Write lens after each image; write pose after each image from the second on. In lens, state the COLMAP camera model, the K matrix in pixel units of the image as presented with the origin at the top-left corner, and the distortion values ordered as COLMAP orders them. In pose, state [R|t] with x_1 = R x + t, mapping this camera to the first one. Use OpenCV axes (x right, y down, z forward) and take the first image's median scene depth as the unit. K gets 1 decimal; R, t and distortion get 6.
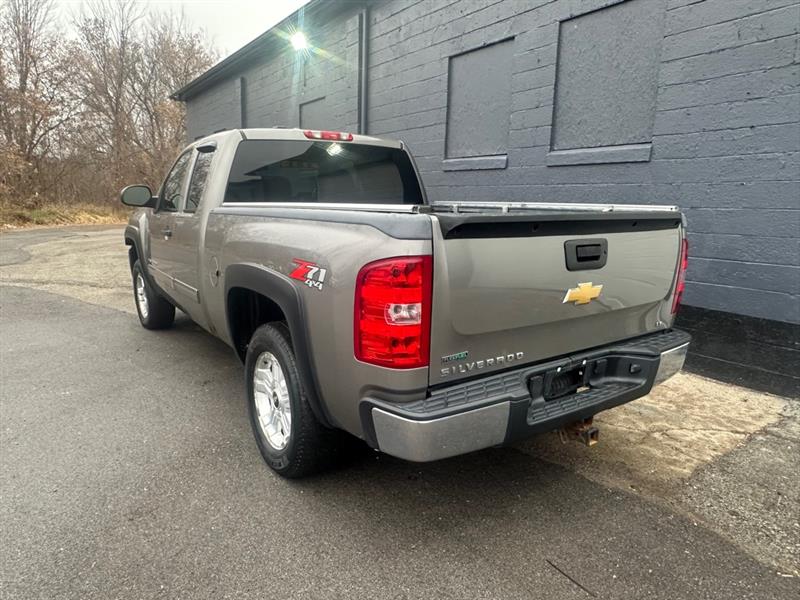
lens RADIAL K [[529.8, 0, 399.4], [0, 529.8, 302.8], [0, 0, 1]] dist [-0.000243, 0.000364]
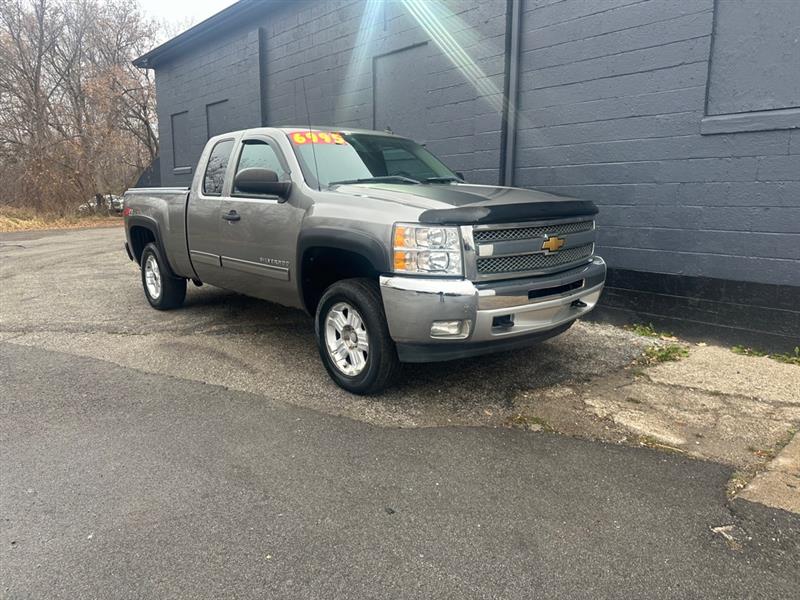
lens RADIAL K [[566.0, 0, 404.2], [0, 566.0, 293.1], [0, 0, 1]] dist [0.037189, -0.045597]
pose [[0.993183, -0.046480, 0.106897, -0.341165], [0.047959, 0.998785, -0.011308, -0.061104], [-0.106241, 0.016358, 0.994206, 0.326504]]
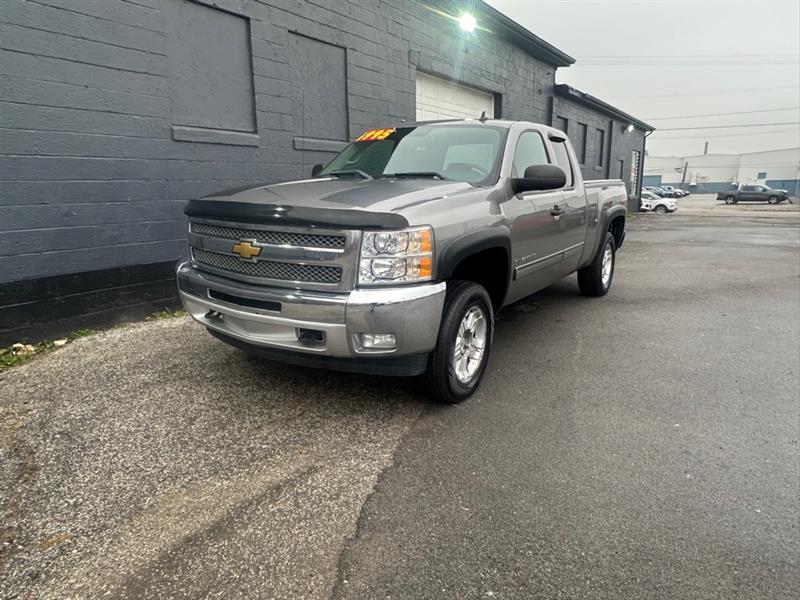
lens RADIAL K [[529.8, 0, 397.4], [0, 529.8, 299.9], [0, 0, 1]] dist [-0.000243, 0.000364]
pose [[-0.364354, -0.225822, 0.903466, -0.744791], [0.167507, 0.938439, 0.302117, -0.196614], [-0.916072, 0.261414, -0.304097, 0.937950]]
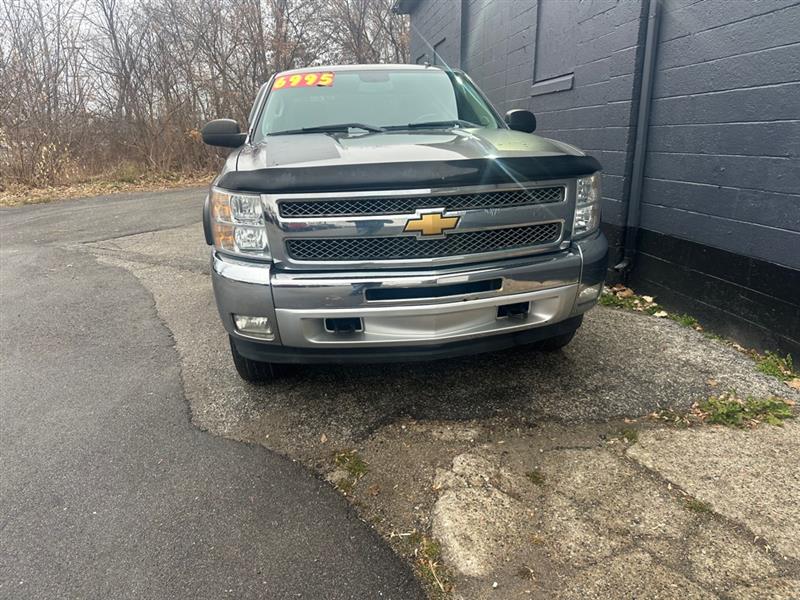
lens RADIAL K [[566.0, 0, 396.4], [0, 566.0, 295.7], [0, 0, 1]] dist [0.037189, -0.045597]
pose [[0.896139, 0.076129, -0.437195, -0.037201], [-0.038987, 0.994872, 0.093323, -0.090453], [0.442057, -0.066586, 0.894512, 0.485657]]
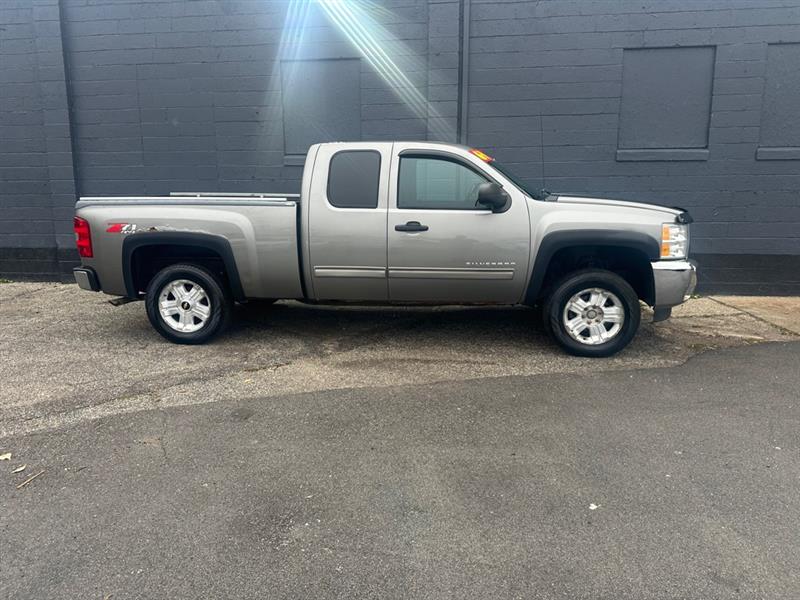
lens RADIAL K [[566.0, 0, 396.1], [0, 566.0, 294.4], [0, 0, 1]] dist [0.037189, -0.045597]
pose [[0.669416, -0.161992, 0.725011, -0.960407], [0.160123, 0.984459, 0.072117, -0.136273], [-0.725426, 0.067814, 0.684952, 0.545979]]
